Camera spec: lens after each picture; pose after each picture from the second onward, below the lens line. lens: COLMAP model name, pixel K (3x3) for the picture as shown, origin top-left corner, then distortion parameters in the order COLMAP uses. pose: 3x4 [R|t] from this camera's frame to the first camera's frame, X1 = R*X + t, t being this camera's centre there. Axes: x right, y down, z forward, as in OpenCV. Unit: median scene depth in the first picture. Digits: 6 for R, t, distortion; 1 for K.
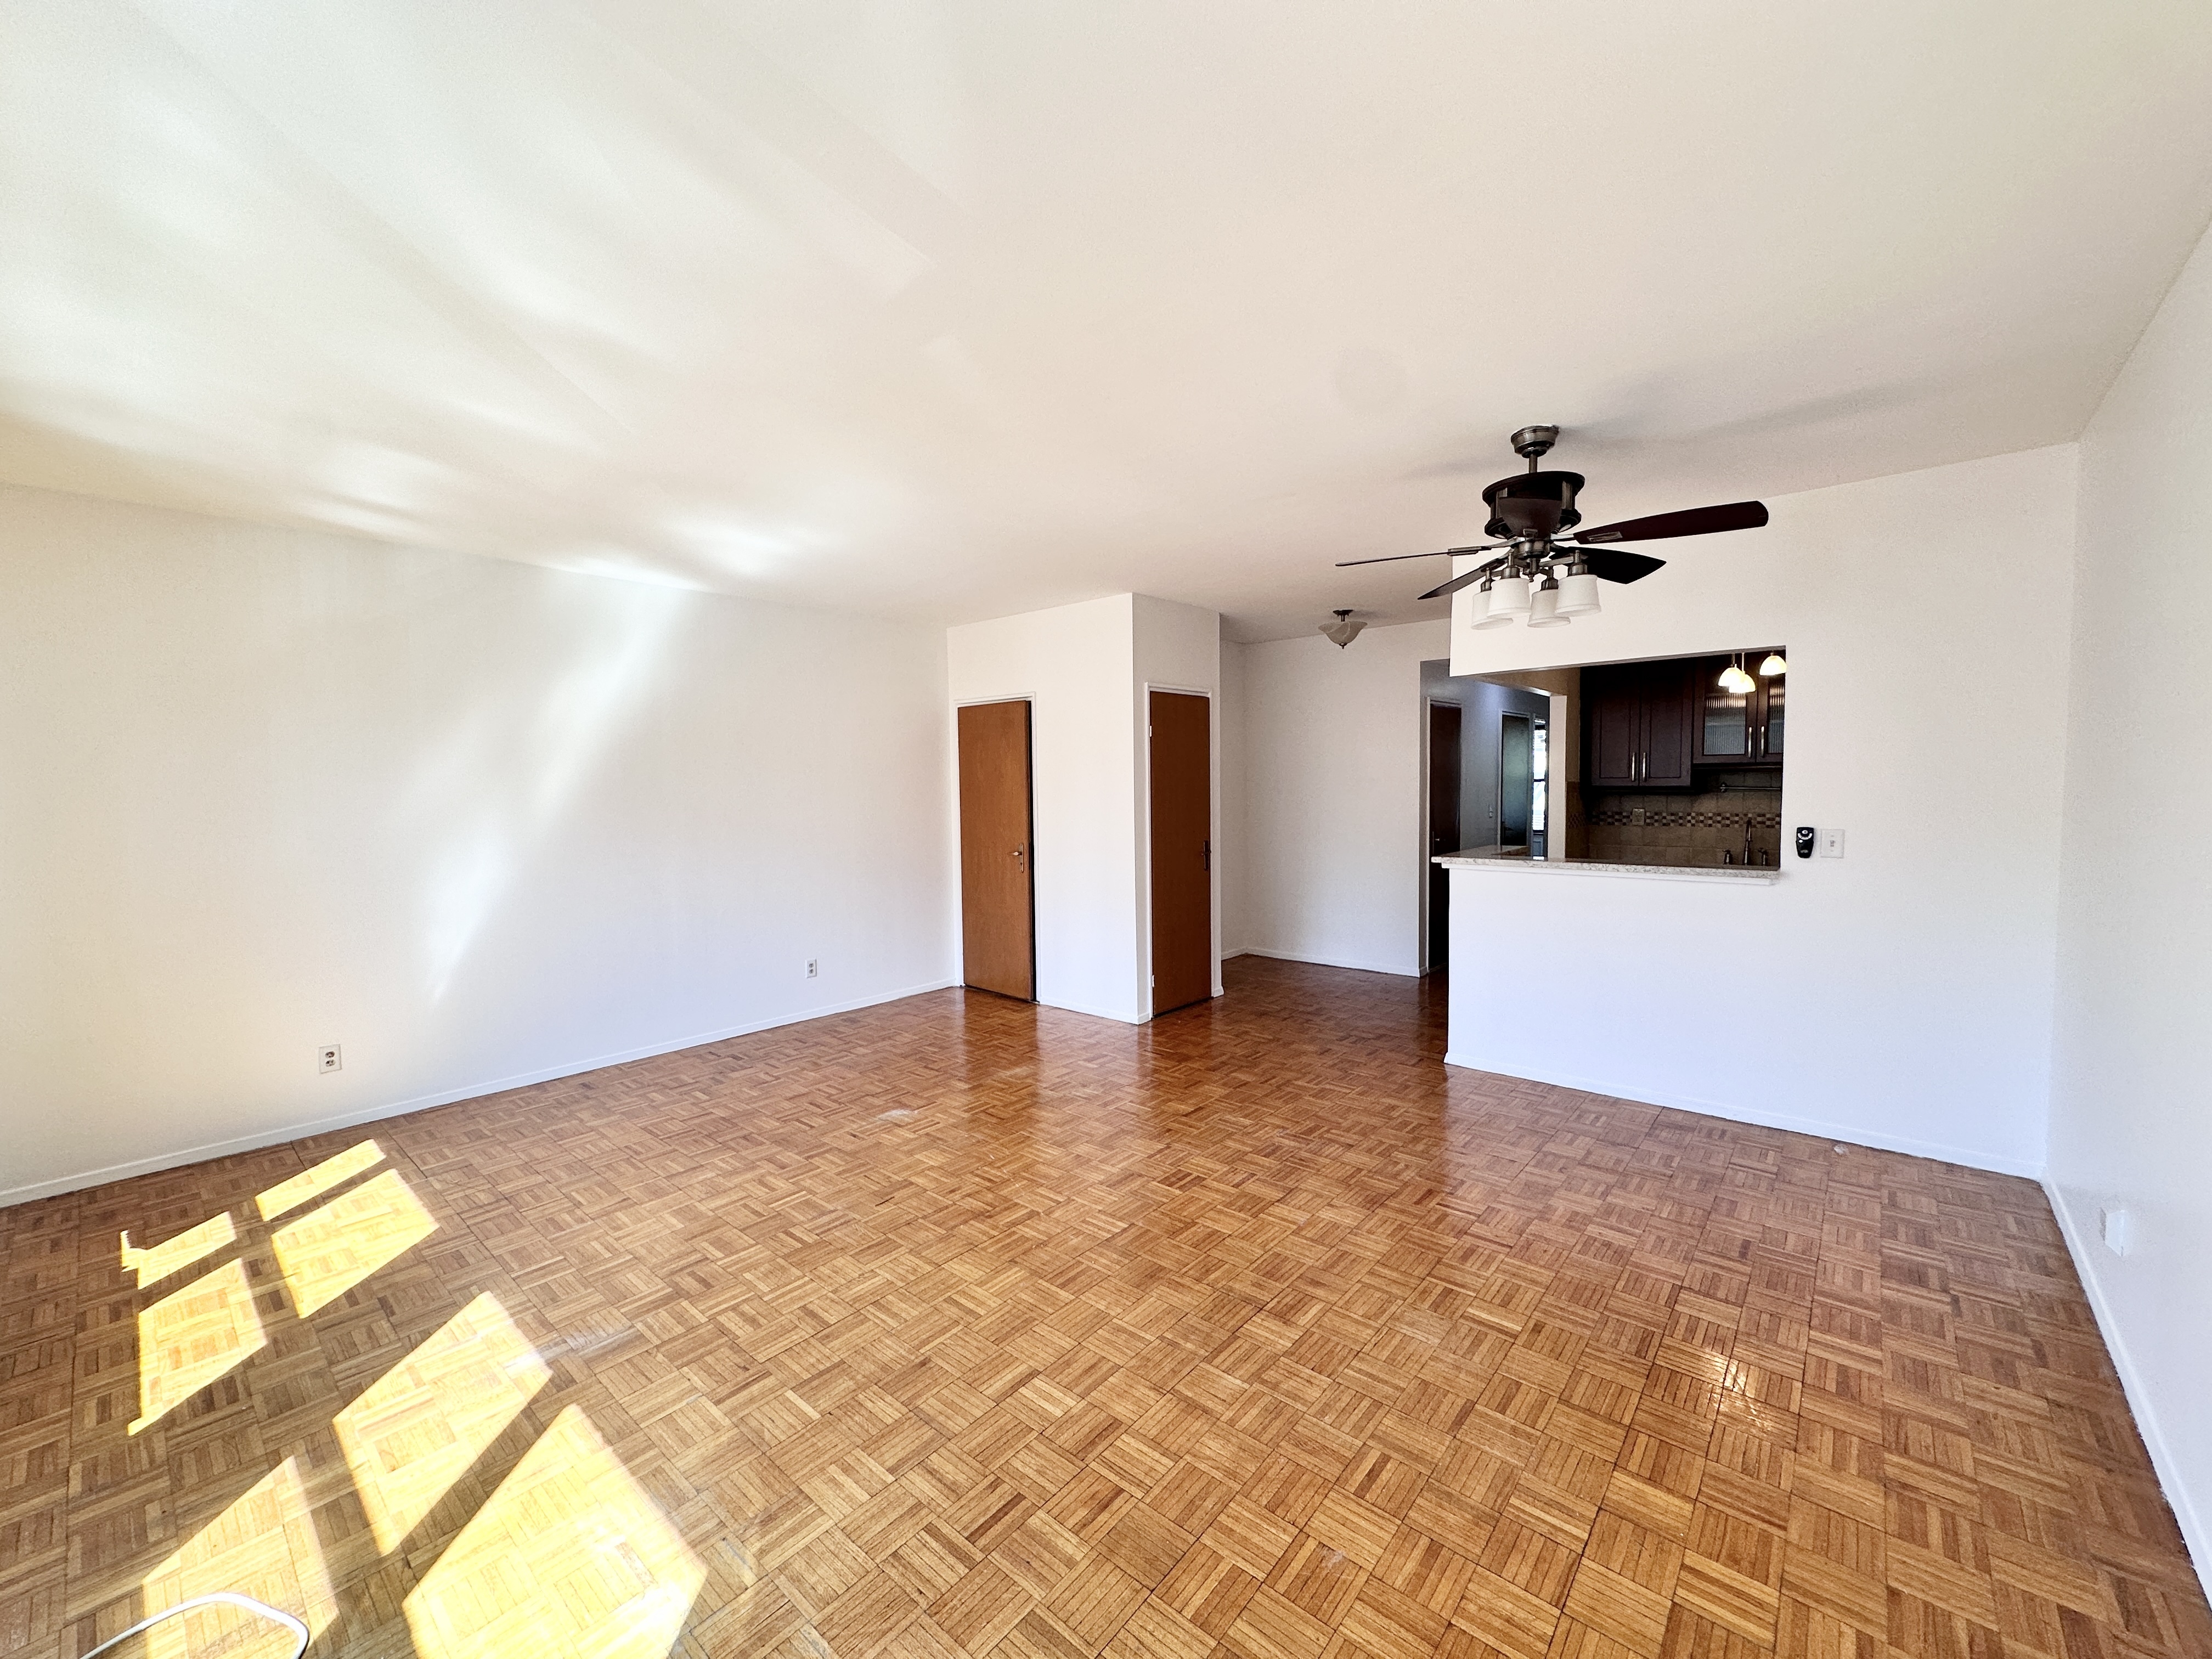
lens RADIAL K [[882.0, 0, 1106.0], [0, 882.0, 829.5], [0, 0, 1]] dist [-0.000936, 0.000764]
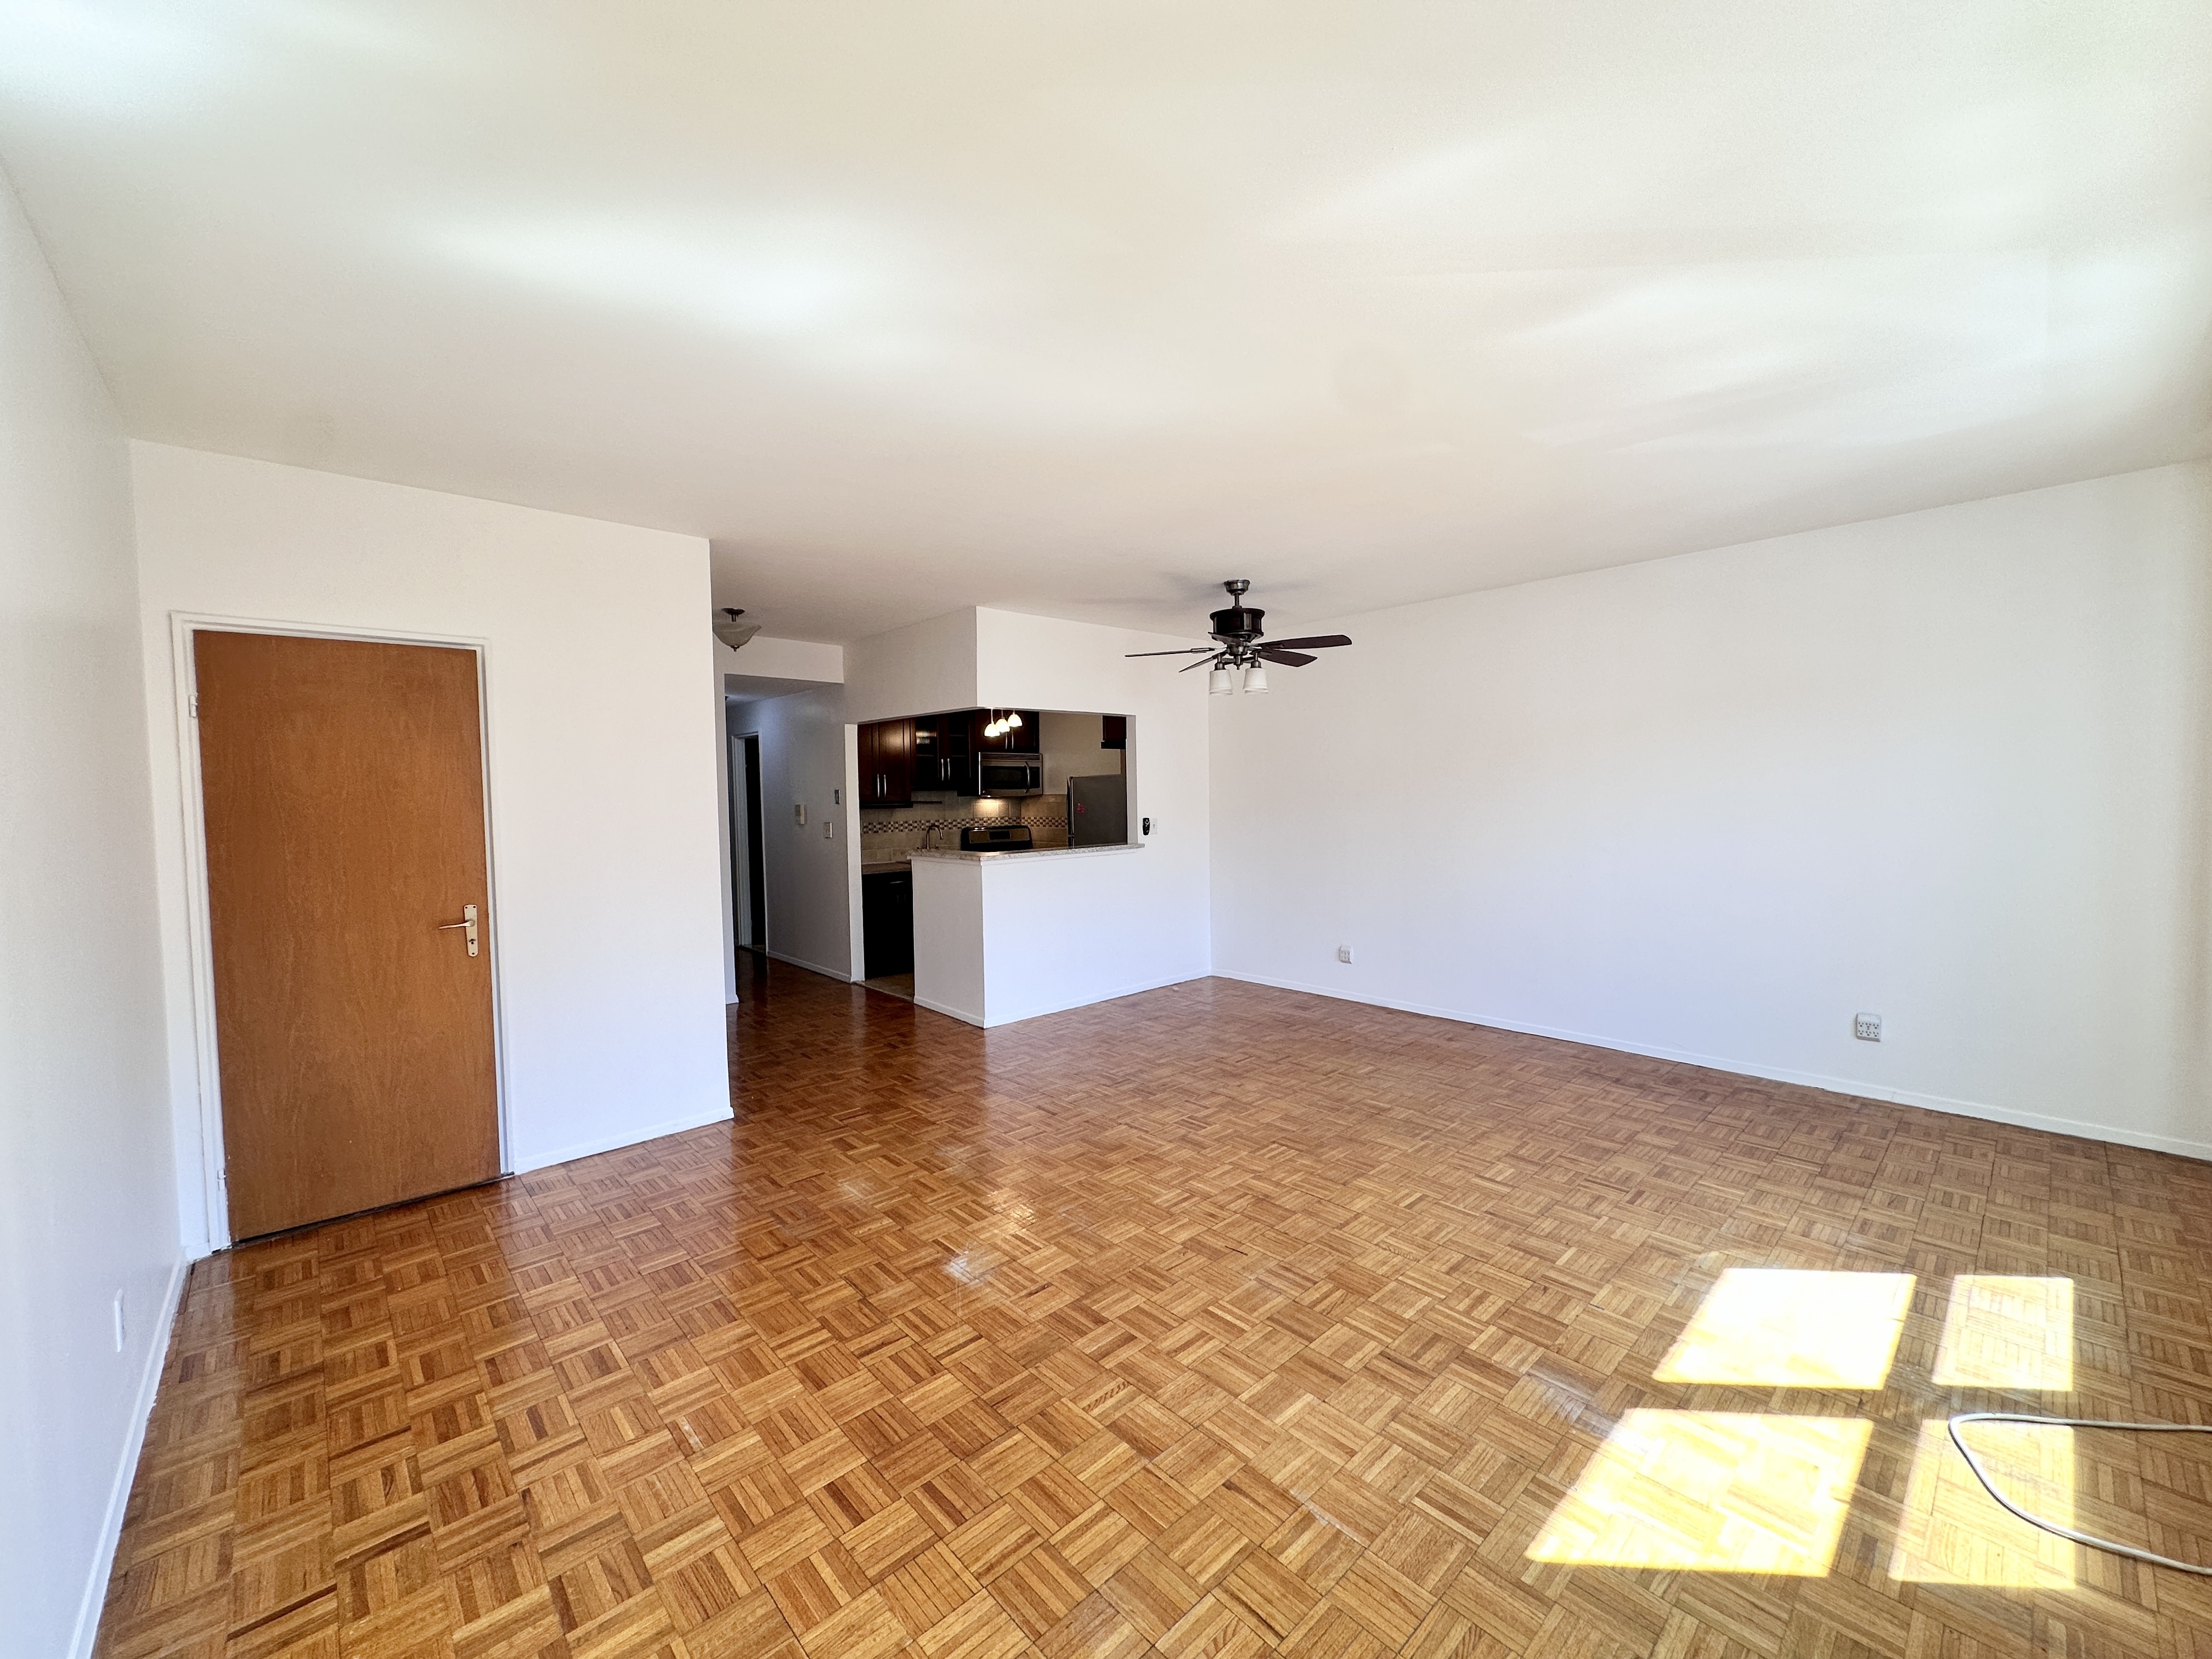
lens RADIAL K [[880.3, 0, 1106.0], [0, 880.3, 829.5], [0, 0, 1]] dist [0.000686, -0.000369]
pose [[0.108963, -0.032091, 0.993528, -1.121137], [0.069841, 0.997256, 0.024552, -0.032499], [-0.991589, 0.066713, 0.110906, 0.991966]]
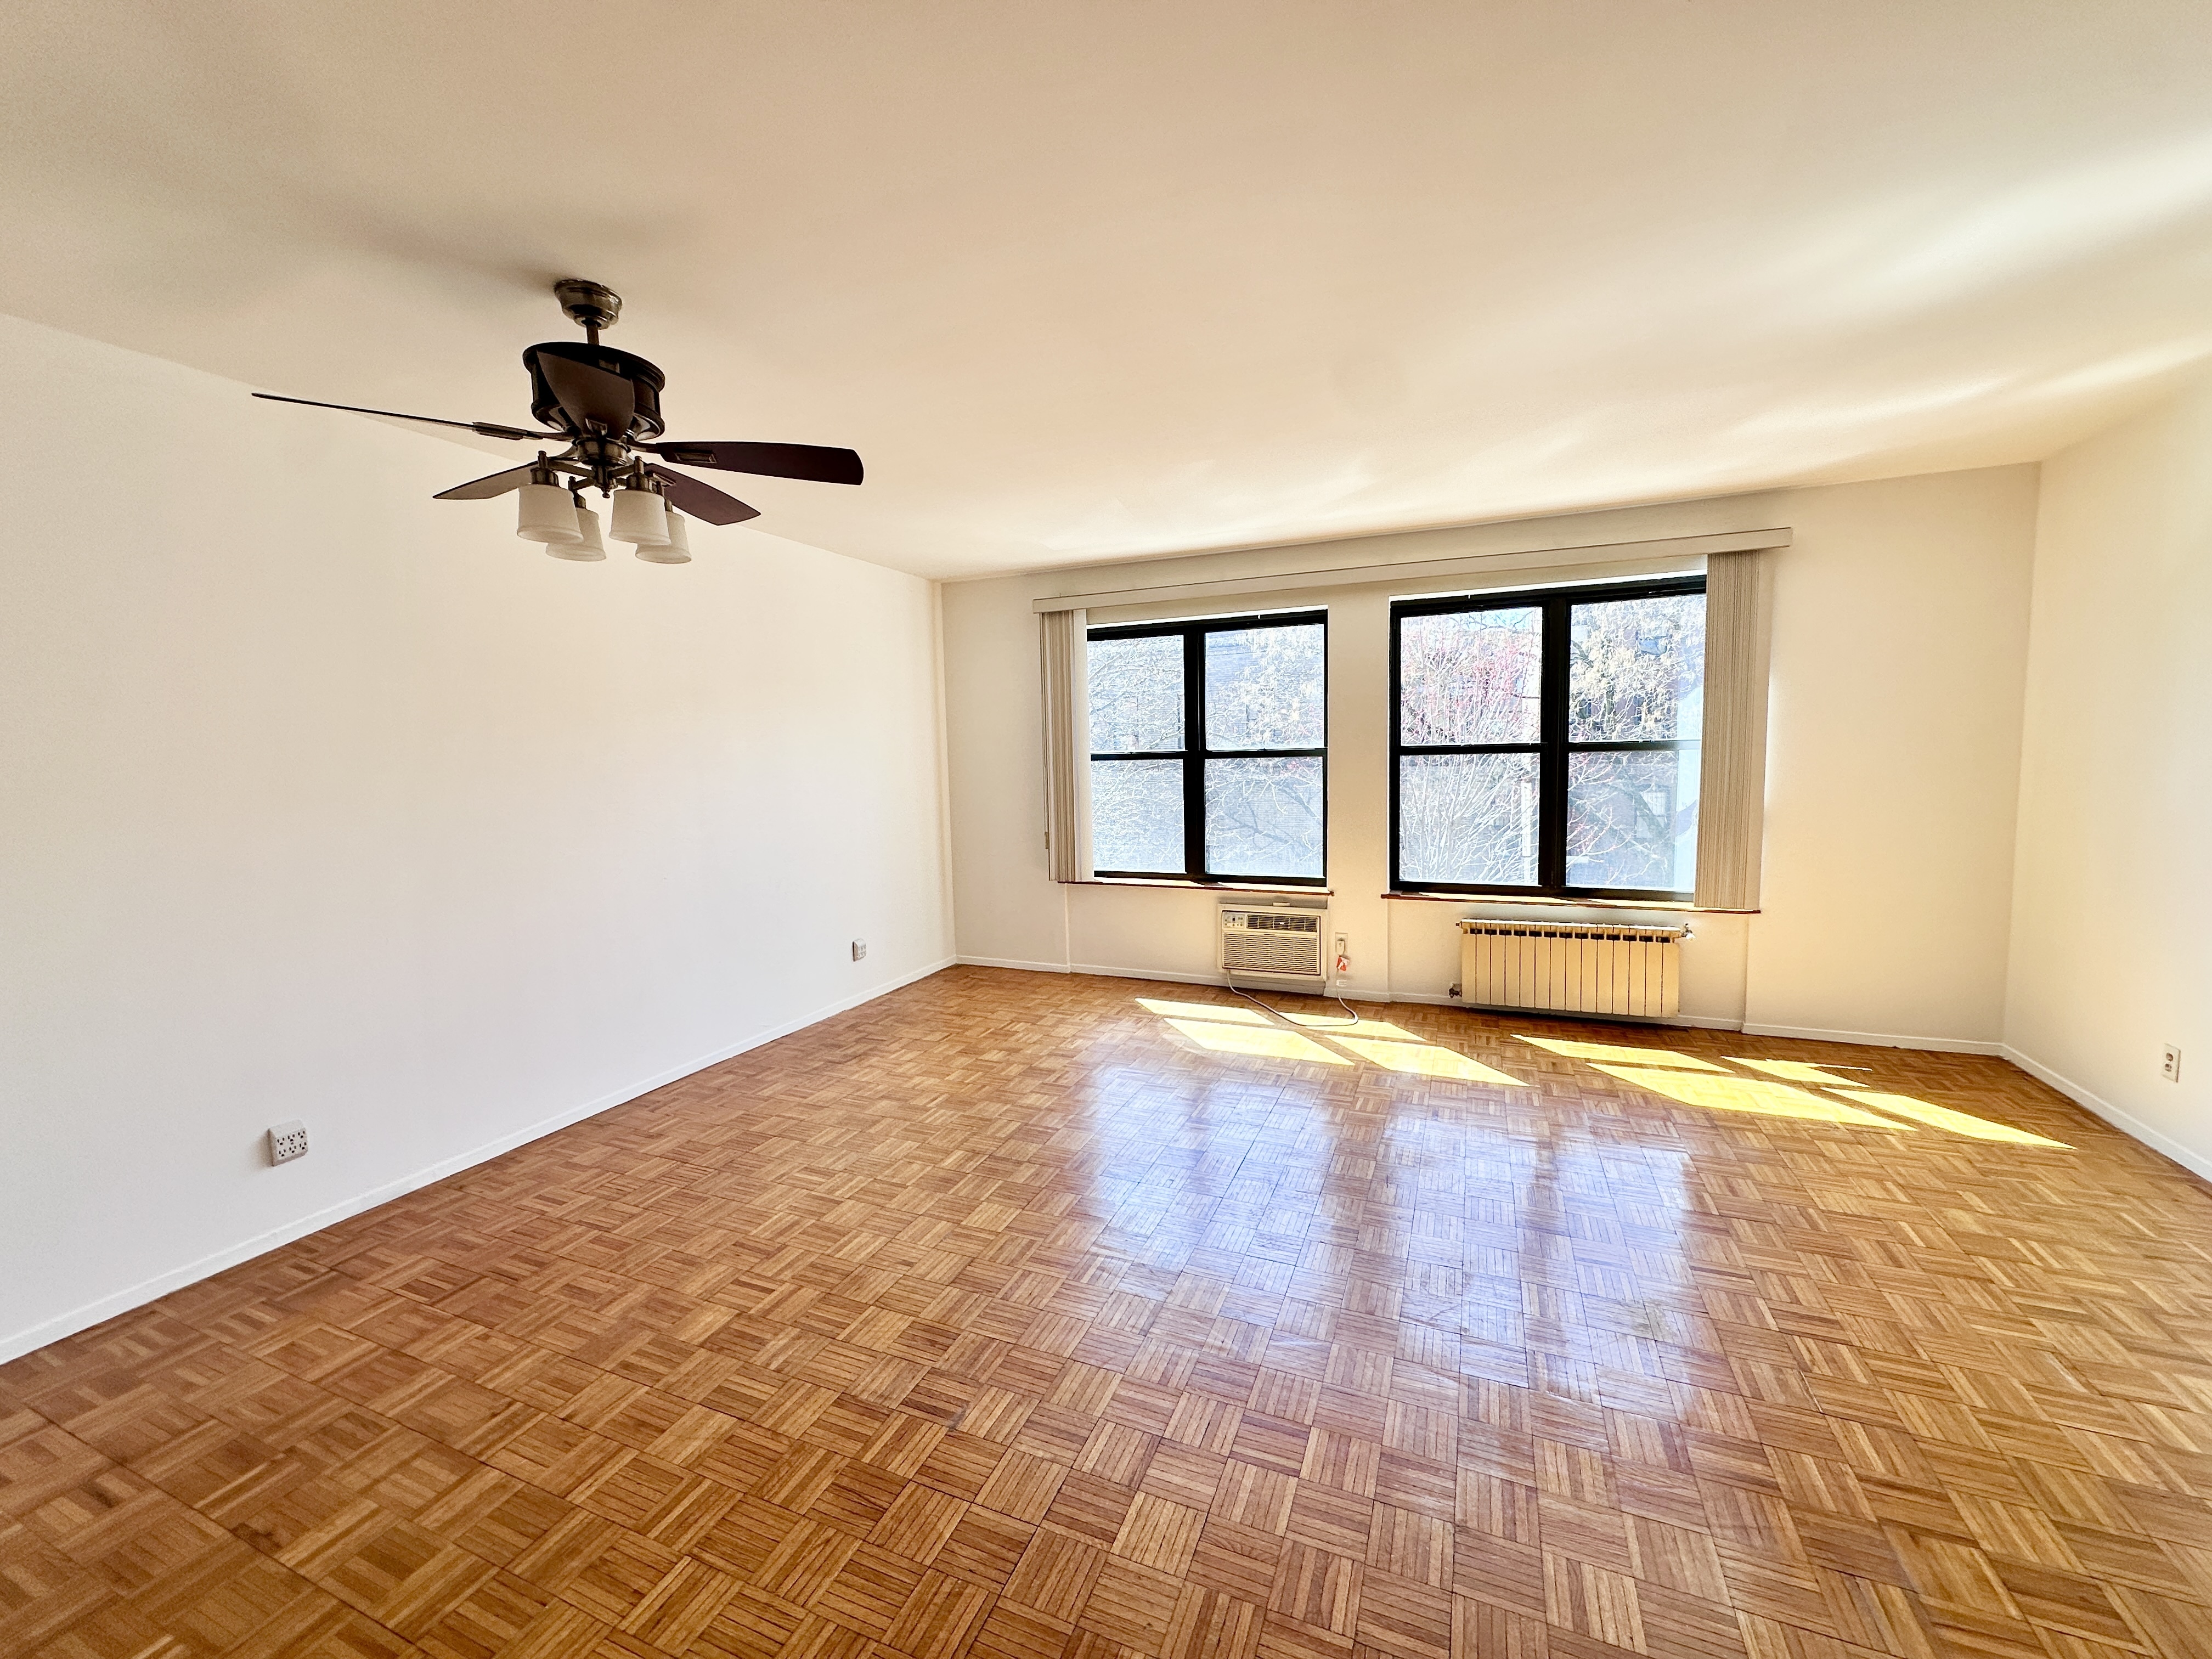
lens RADIAL K [[880.3, 0, 1106.0], [0, 880.3, 829.5], [0, 0, 1]] dist [0.000686, -0.000369]
pose [[-0.949799, 0.062928, -0.306466, 0.297063], [0.018851, 0.989294, 0.144713, -0.091830], [0.312291, 0.131671, -0.940817, 1.721586]]
